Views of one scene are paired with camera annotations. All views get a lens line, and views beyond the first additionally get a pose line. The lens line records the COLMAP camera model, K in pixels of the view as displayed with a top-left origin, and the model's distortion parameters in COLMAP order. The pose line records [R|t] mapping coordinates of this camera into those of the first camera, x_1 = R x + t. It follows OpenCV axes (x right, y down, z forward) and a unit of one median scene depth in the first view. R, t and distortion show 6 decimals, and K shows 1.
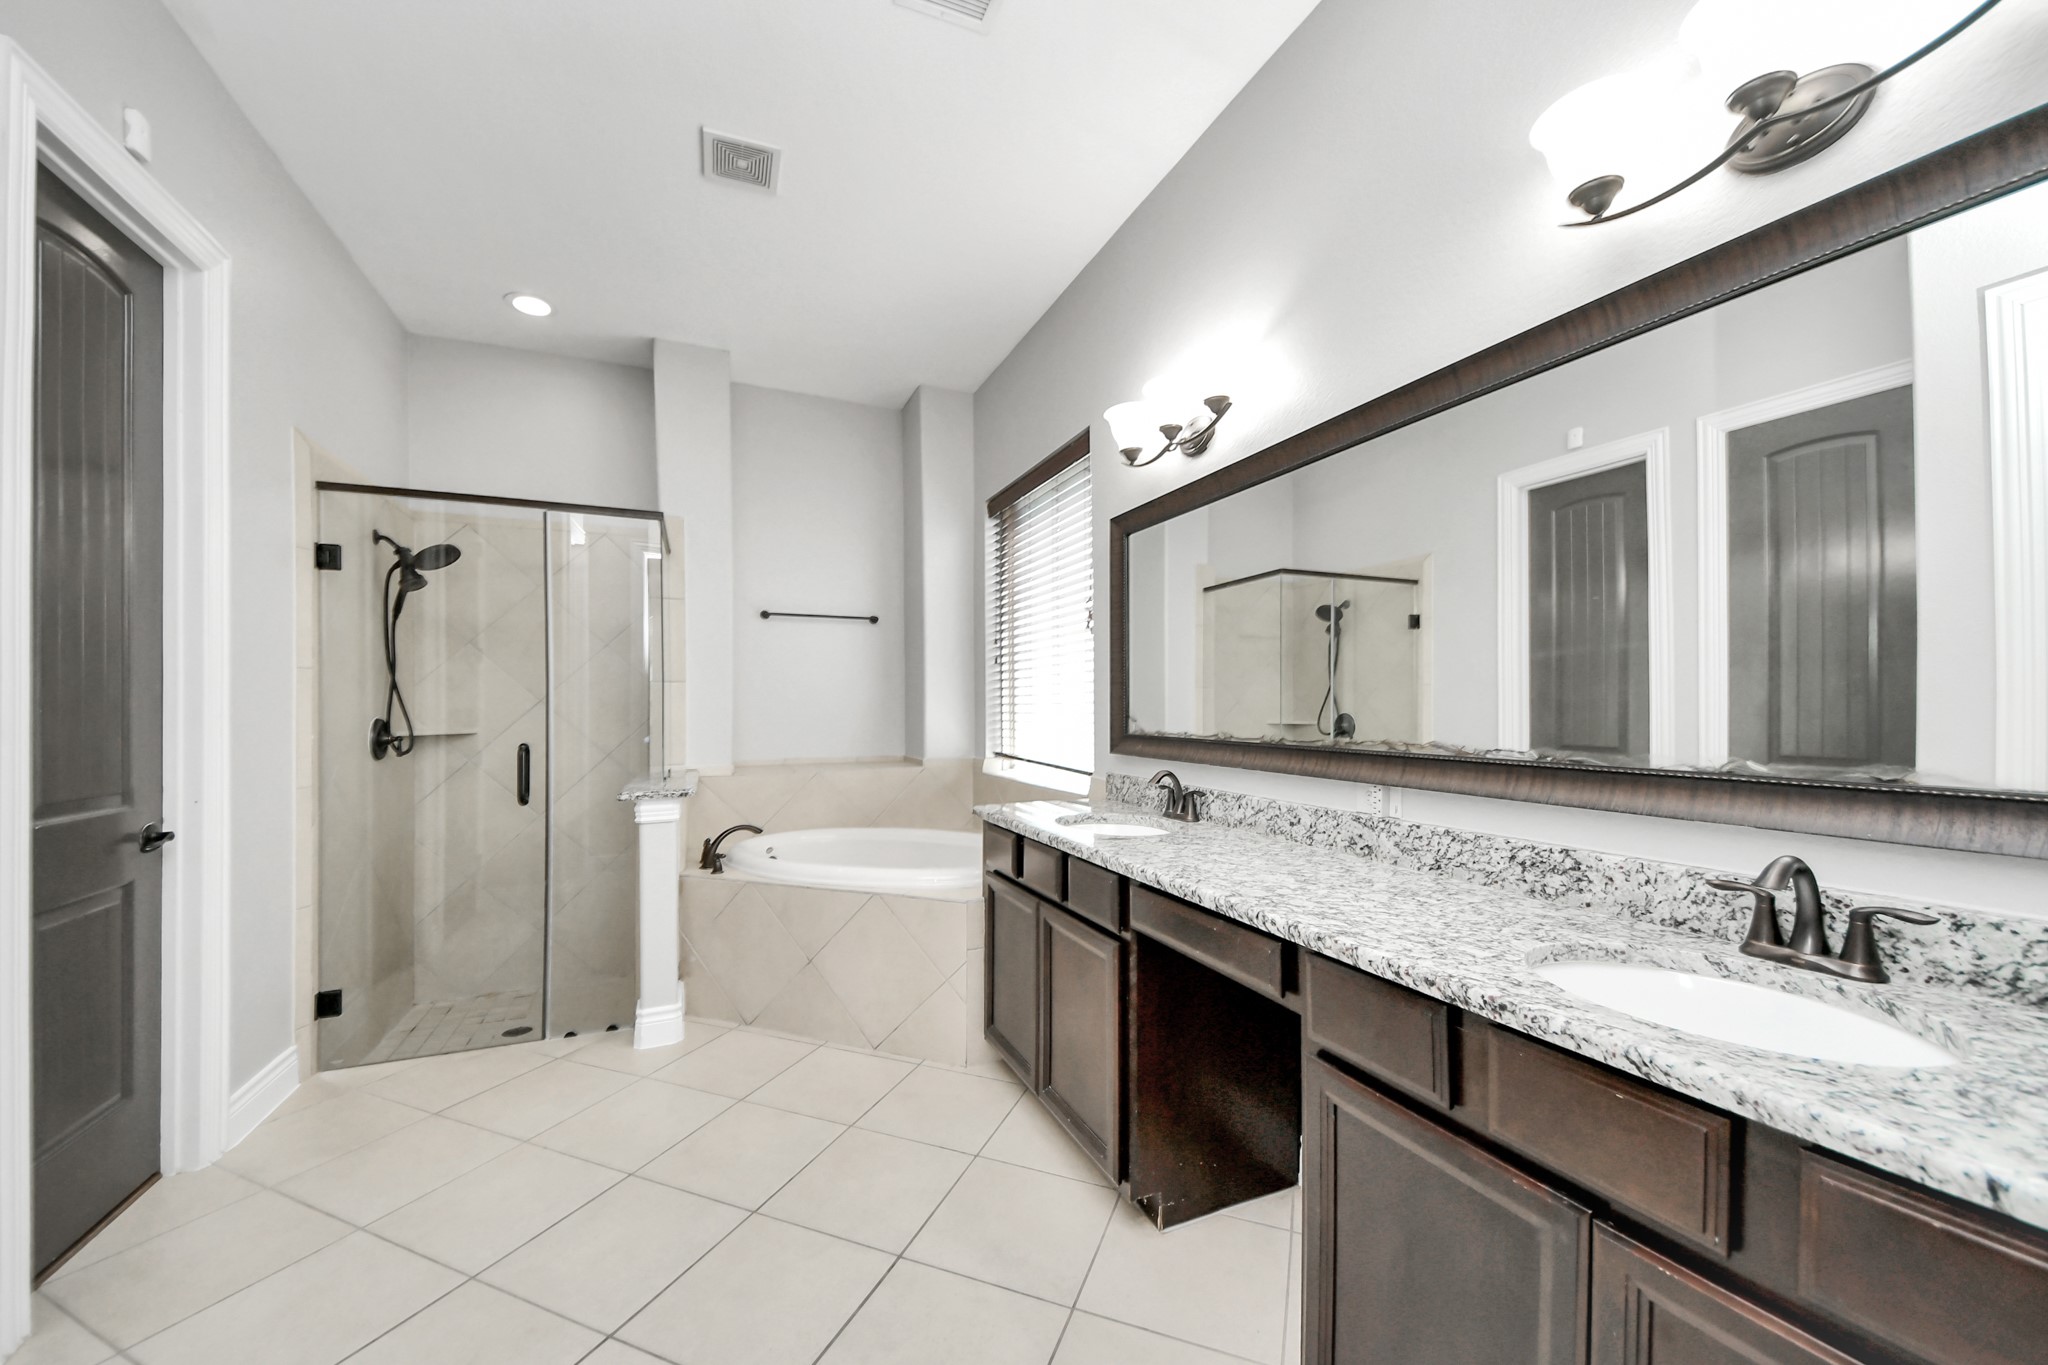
lens RADIAL K [[760.0, 0, 1046.1], [0, 760.0, 694.3], [0, 0, 1]] dist [0.024110, -0.020199]
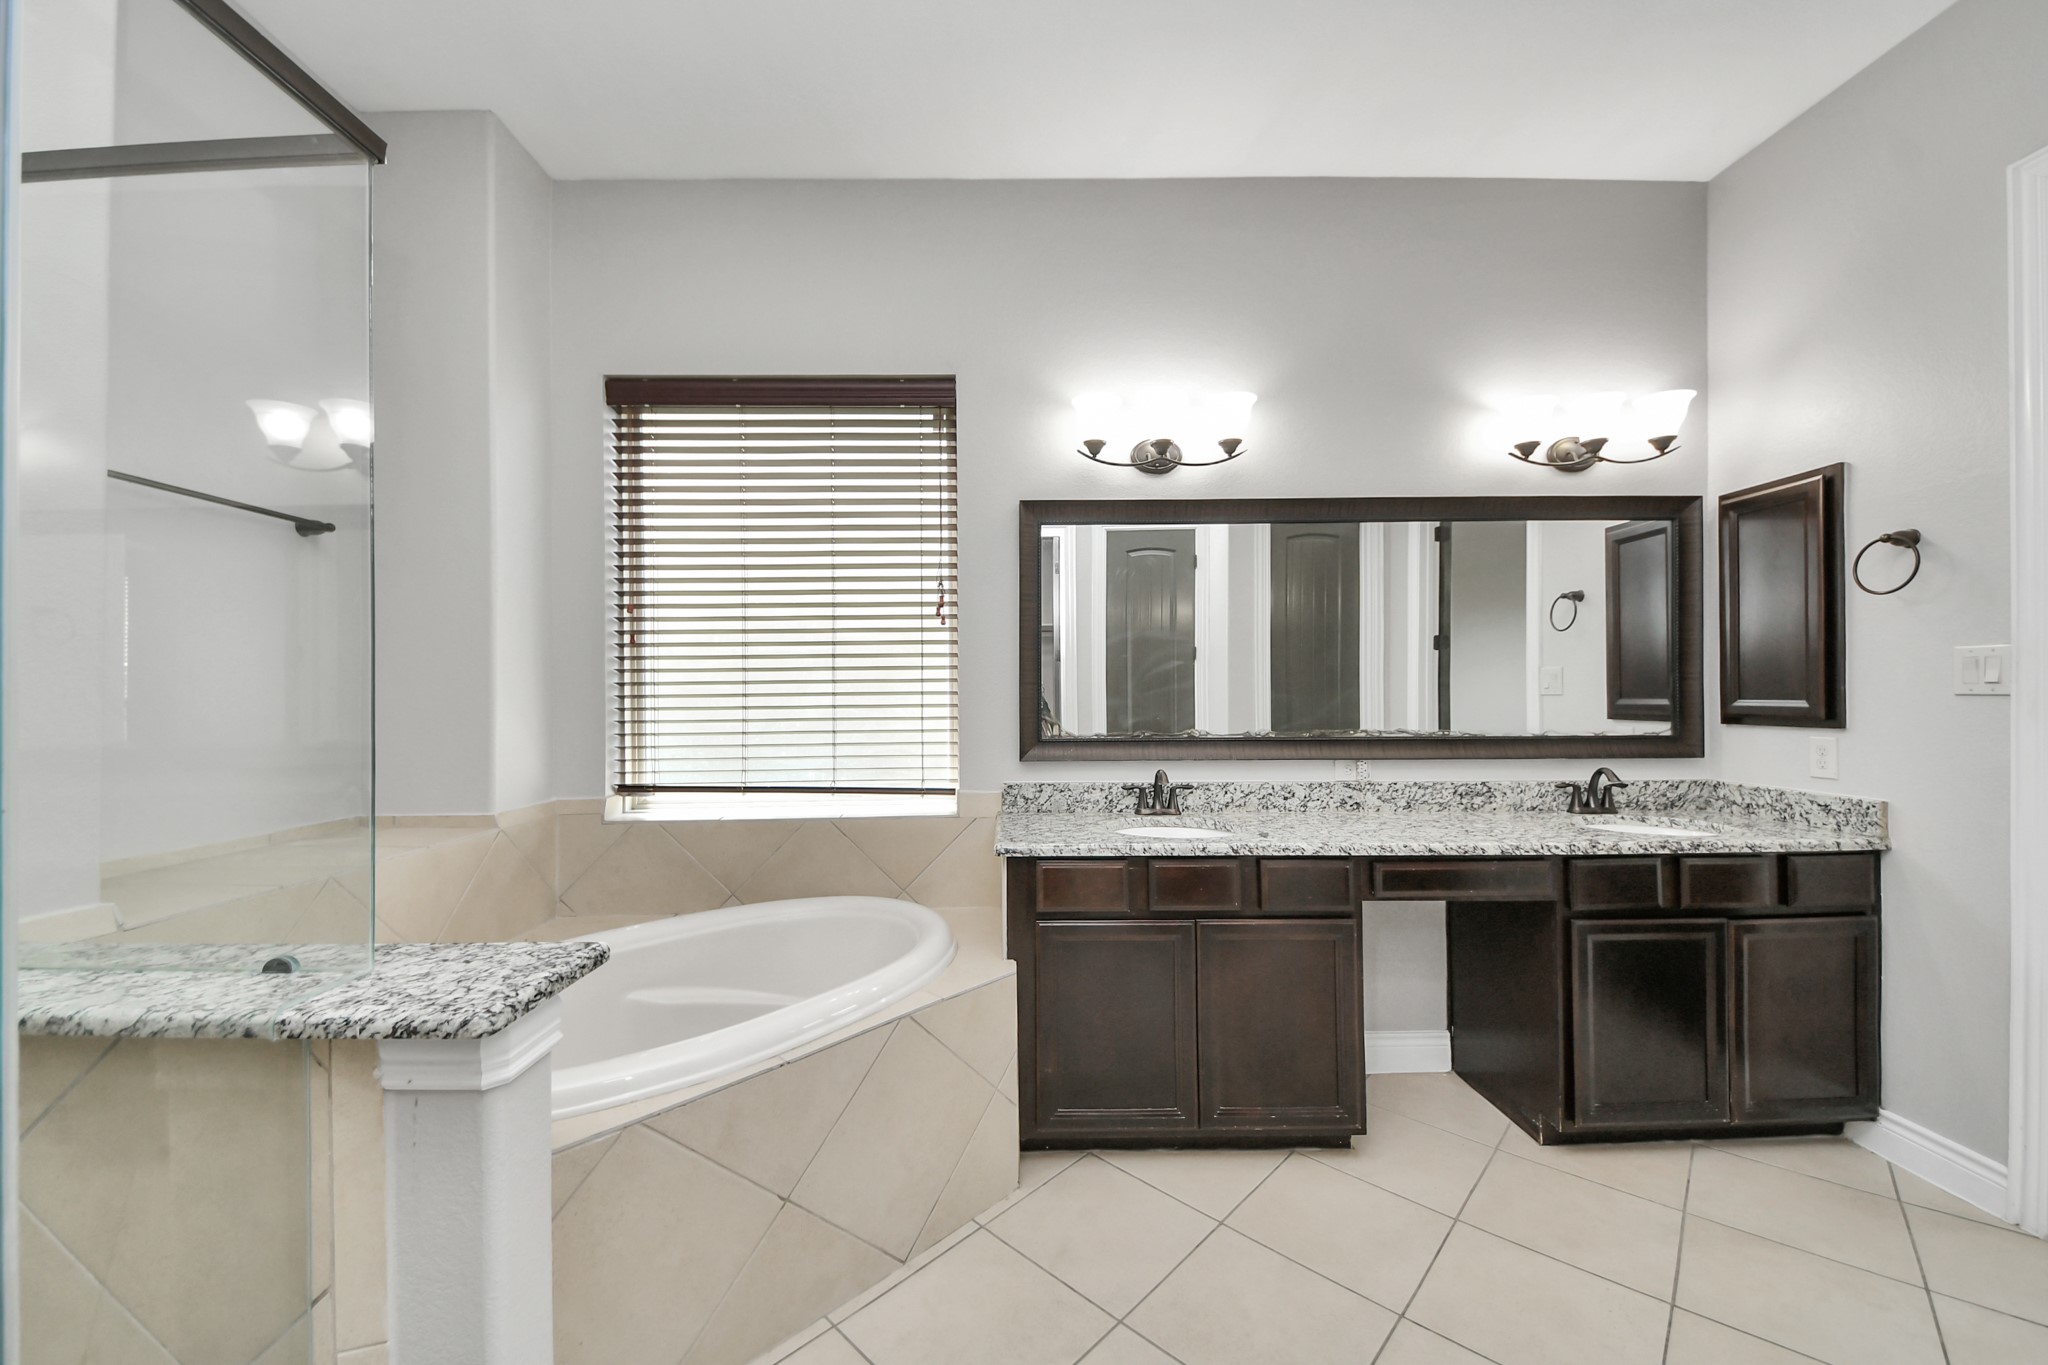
lens RADIAL K [[741.4, 0, 1014.3], [0, 741.4, 694.9], [0, 0, 1]] dist [0.022352, -0.000140]
pose [[0.405088, -0.002730, 0.914274, -0.726875], [-0.007270, 0.999954, 0.006207, -0.006844], [-0.914249, -0.009161, 0.405050, 0.653799]]
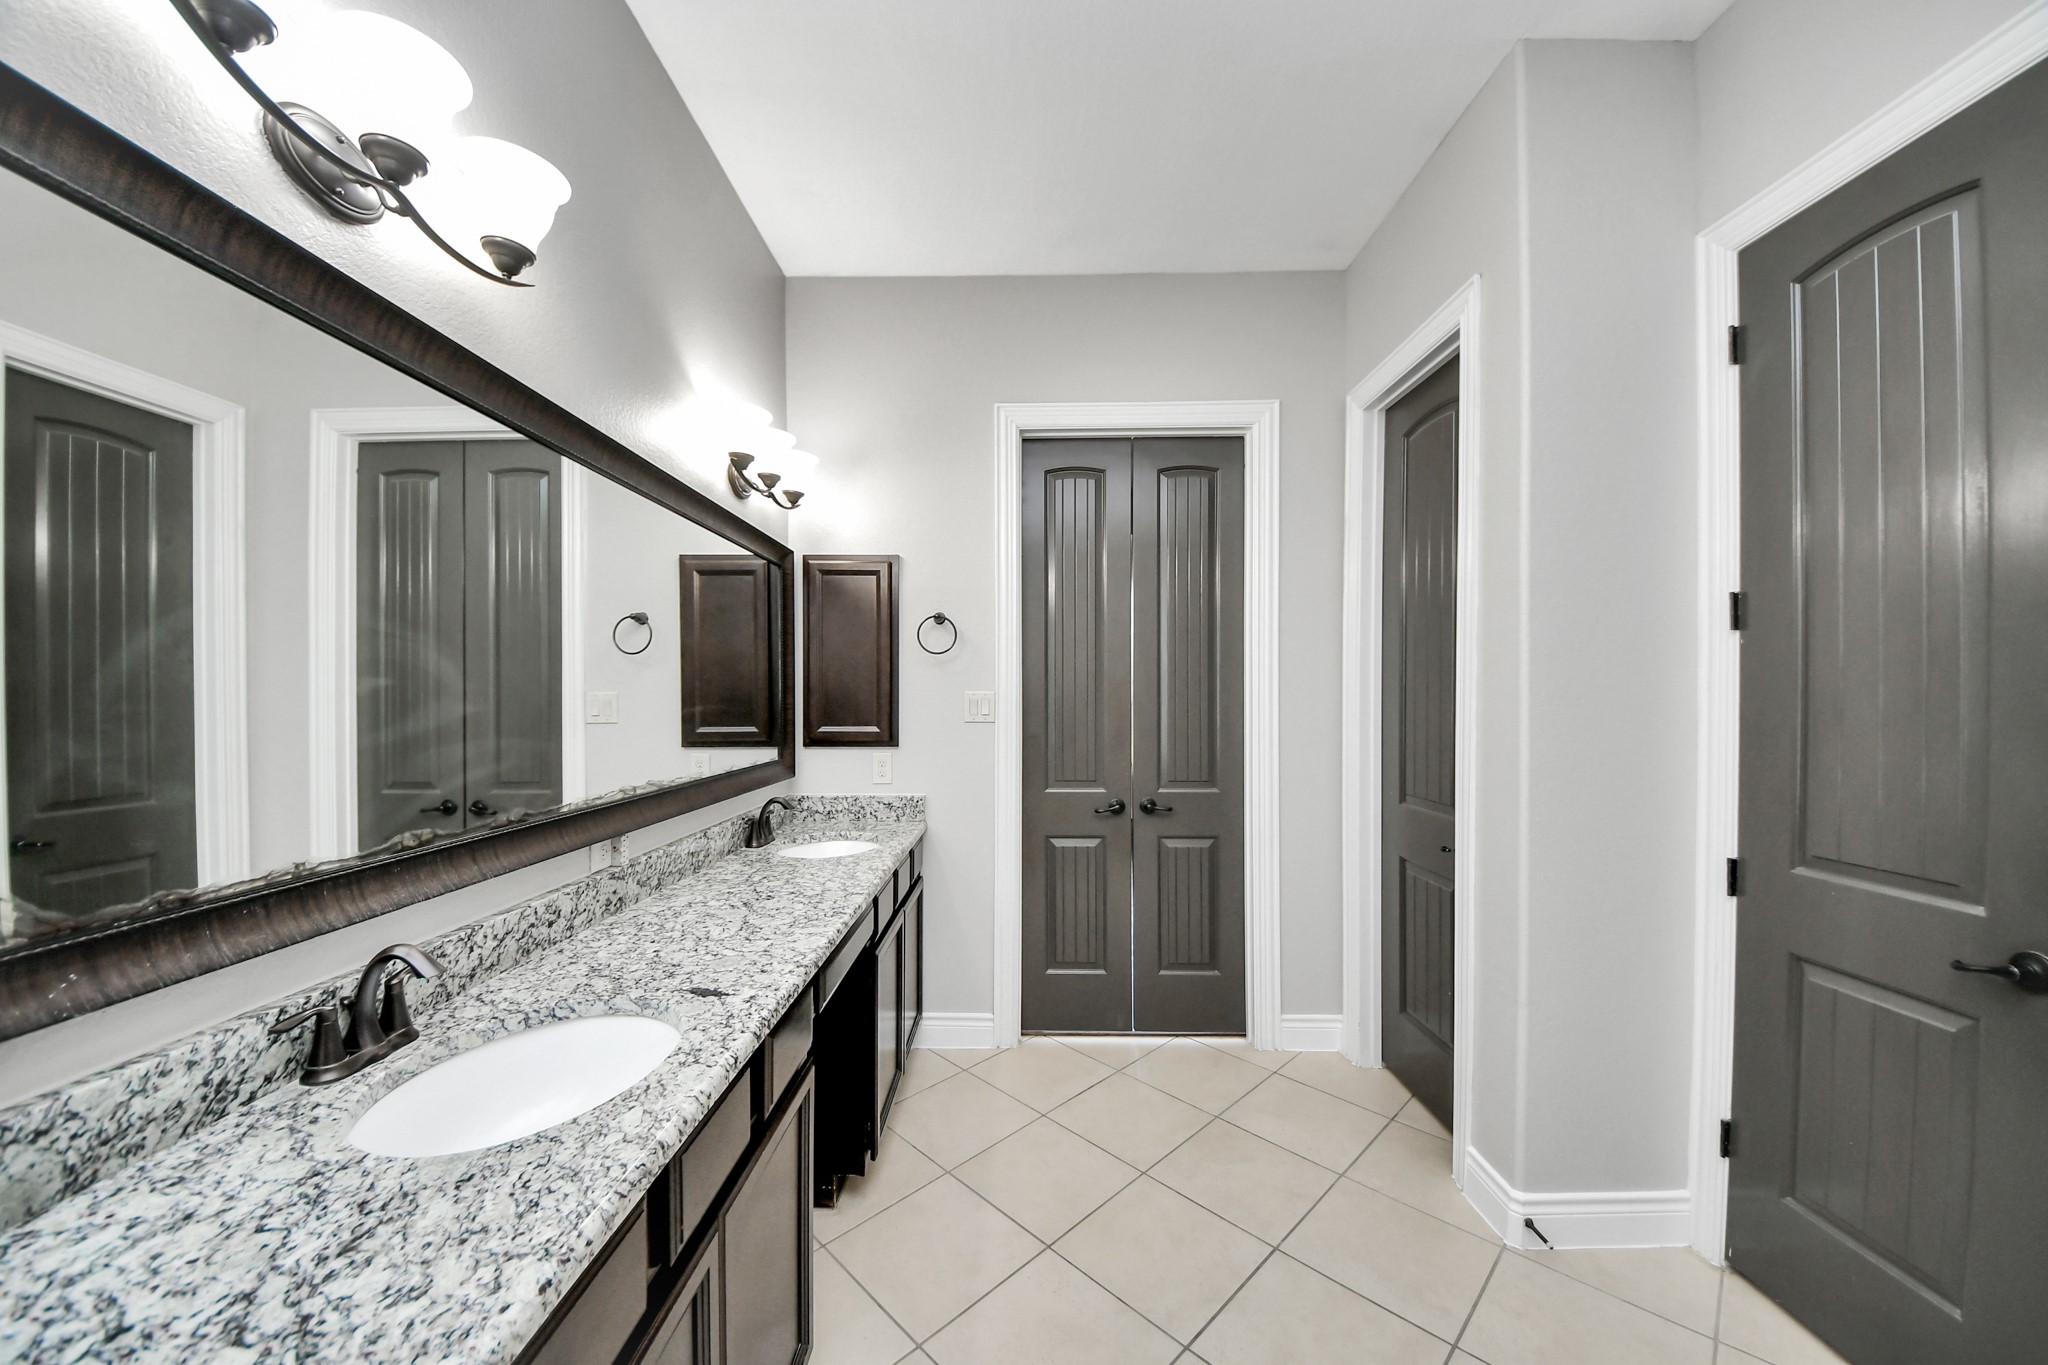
lens RADIAL K [[716.7, 0, 1034.7], [0, 716.7, 705.9], [0, 0, 1]] dist [-0.000715, -0.010200]
pose [[-0.906015, 0.000923, 0.423245, -0.285611], [0.000267, 0.999999, -0.001610, -0.029176], [-0.423246, -0.001346, -0.906014, 1.025675]]
